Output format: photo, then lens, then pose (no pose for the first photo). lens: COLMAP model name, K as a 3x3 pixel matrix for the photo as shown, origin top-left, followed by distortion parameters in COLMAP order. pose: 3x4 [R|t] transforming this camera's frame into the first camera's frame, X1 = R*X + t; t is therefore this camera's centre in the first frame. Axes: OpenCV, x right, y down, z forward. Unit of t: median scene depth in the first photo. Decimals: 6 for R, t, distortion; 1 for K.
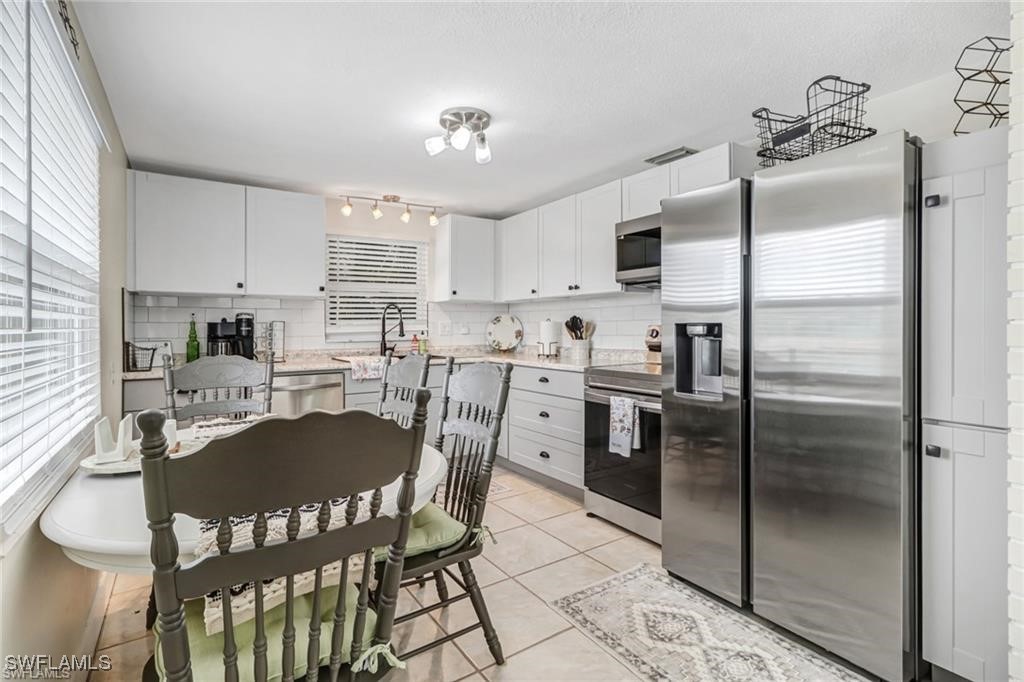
lens RADIAL K [[483.1, 0, 504.9], [0, 483.1, 335.8], [0, 0, 1]] dist [-0.001736, 0.001581]
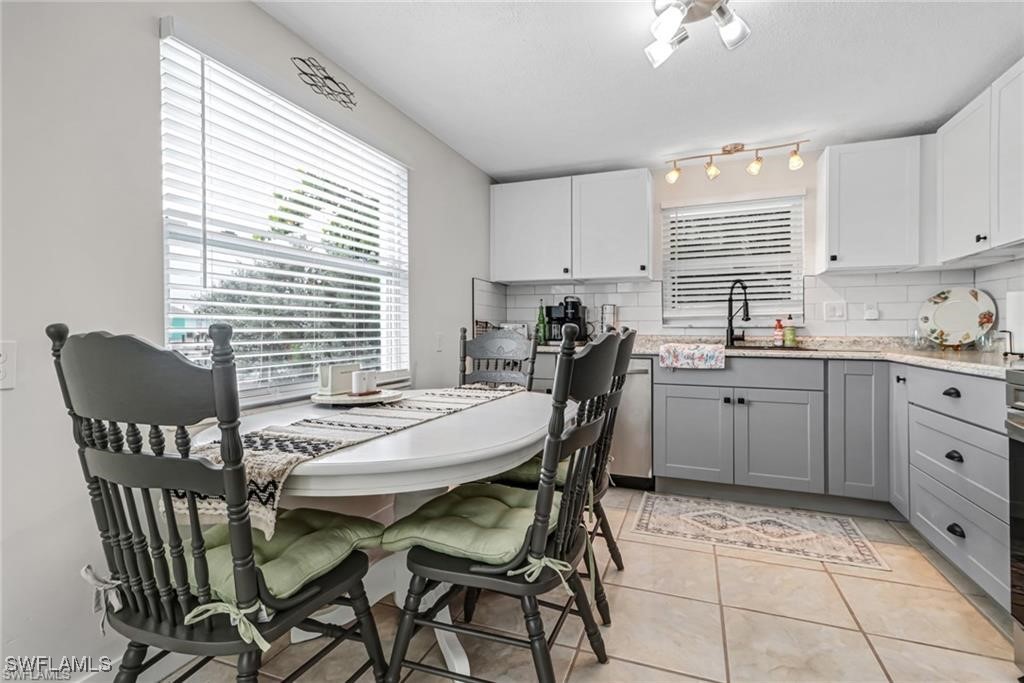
lens RADIAL K [[483.1, 0, 506.0], [0, 483.1, 330.8], [0, 0, 1]] dist [-0.001736, 0.001581]
pose [[0.574369, 0.008771, -0.818550, 0.204857], [-0.019991, 0.999795, -0.003314, 0.028399], [0.818353, 0.018267, 0.574426, 0.230627]]
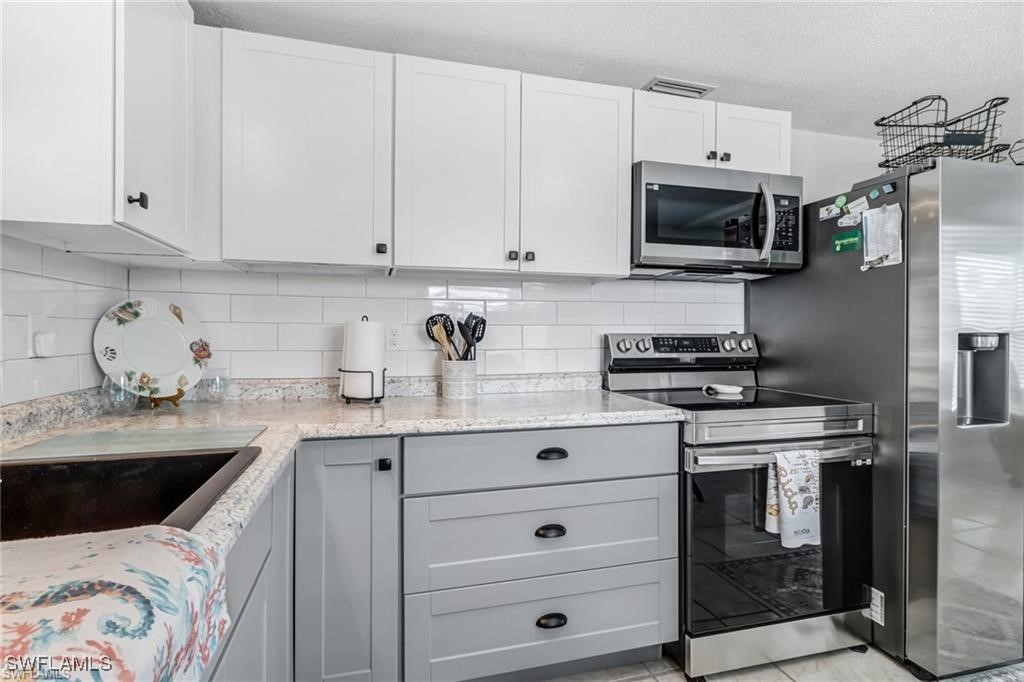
lens RADIAL K [[483.1, 0, 516.2], [0, 483.1, 342.0], [0, 0, 1]] dist [-0.001736, 0.001581]
pose [[0.314638, -0.009519, 0.949164, -0.304003], [0.011279, 0.999917, 0.006289, -0.013183], [-0.949145, 0.008727, 0.314719, 0.769262]]
